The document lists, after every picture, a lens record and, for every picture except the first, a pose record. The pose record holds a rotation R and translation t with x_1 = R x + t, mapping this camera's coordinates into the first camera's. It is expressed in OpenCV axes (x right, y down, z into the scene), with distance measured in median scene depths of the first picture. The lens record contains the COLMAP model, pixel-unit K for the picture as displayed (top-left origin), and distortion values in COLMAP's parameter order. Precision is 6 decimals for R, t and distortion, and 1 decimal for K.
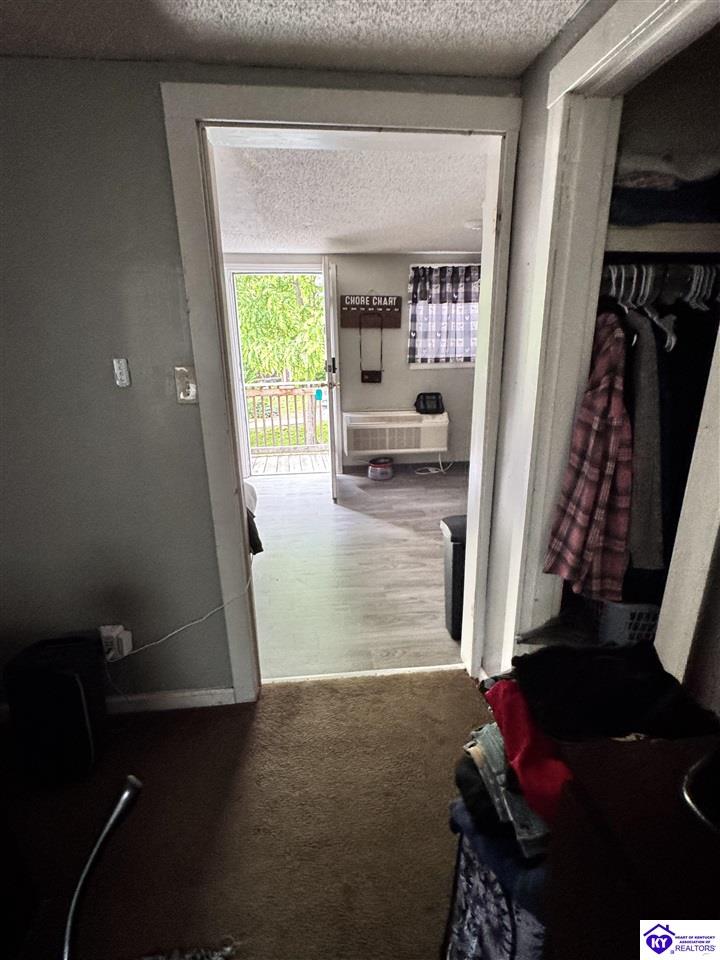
lens RADIAL K [[467.8, 0, 361.0], [0, 467.8, 479.6], [0, 0, 1]] dist [-0.005444, -0.000594]
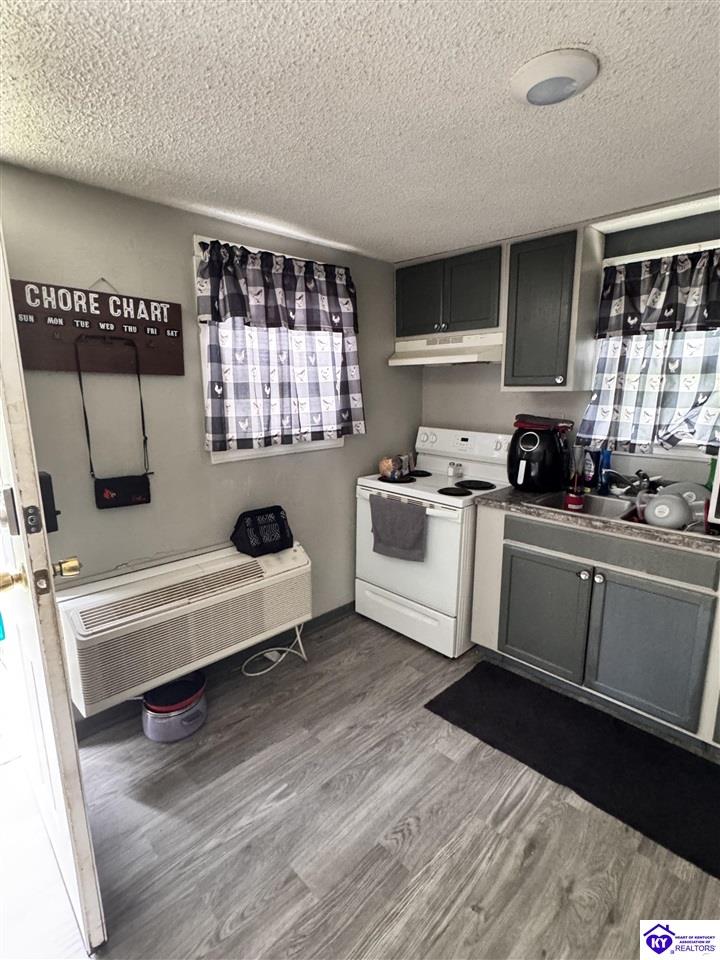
lens RADIAL K [[467.8, 0, 360.8], [0, 467.8, 478.8], [0, 0, 1]] dist [-0.005444, -0.000594]
pose [[0.781437, -0.110247, 0.614167, -0.065961], [0.183540, 0.981337, -0.057372, -0.175240], [-0.596380, 0.157557, 0.787088, 0.578199]]
